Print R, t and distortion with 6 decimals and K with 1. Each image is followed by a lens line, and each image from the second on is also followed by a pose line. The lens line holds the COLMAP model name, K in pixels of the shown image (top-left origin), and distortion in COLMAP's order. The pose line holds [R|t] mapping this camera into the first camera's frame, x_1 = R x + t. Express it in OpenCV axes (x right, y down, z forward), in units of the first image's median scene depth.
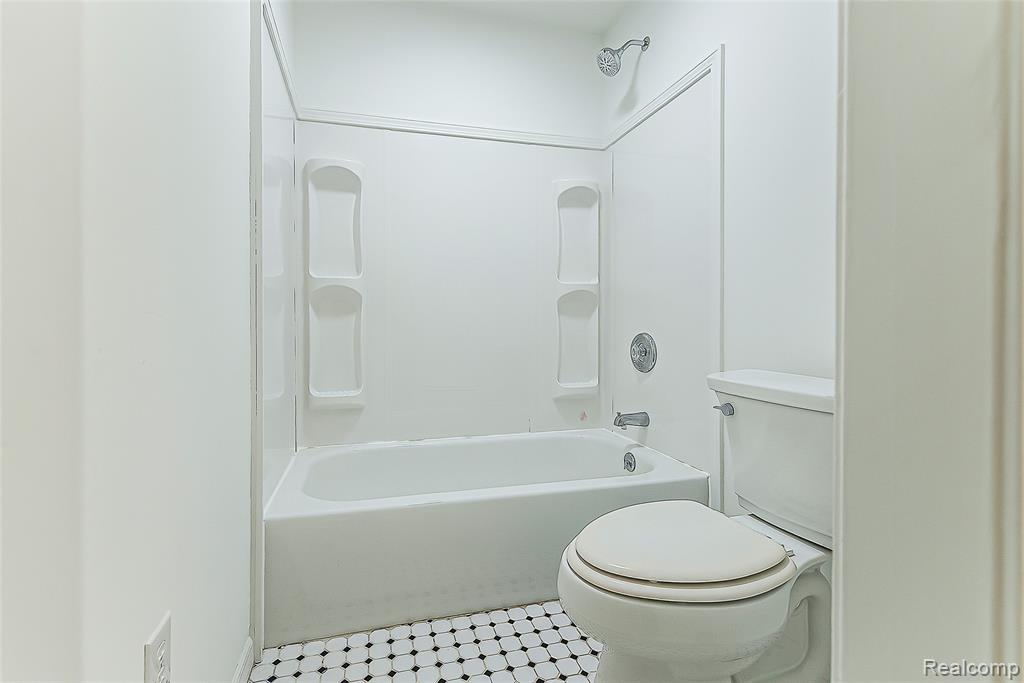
lens RADIAL K [[442.3, 0, 508.4], [0, 442.3, 333.0], [0, 0, 1]] dist [0.013347, -0.000037]
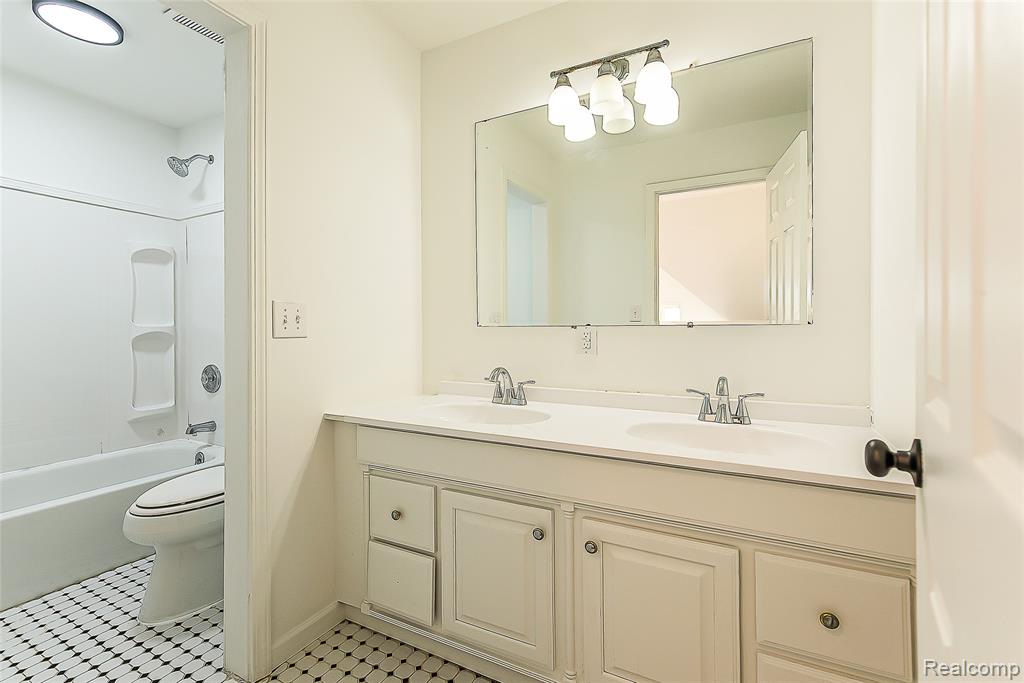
lens RADIAL K [[442.3, 0, 508.4], [0, 442.3, 333.0], [0, 0, 1]] dist [0.013347, -0.000037]
pose [[0.705601, -0.006273, 0.708581, -0.027840], [0.009289, 0.999957, -0.000398, -0.083251], [-0.708548, 0.006863, 0.705629, -0.602200]]
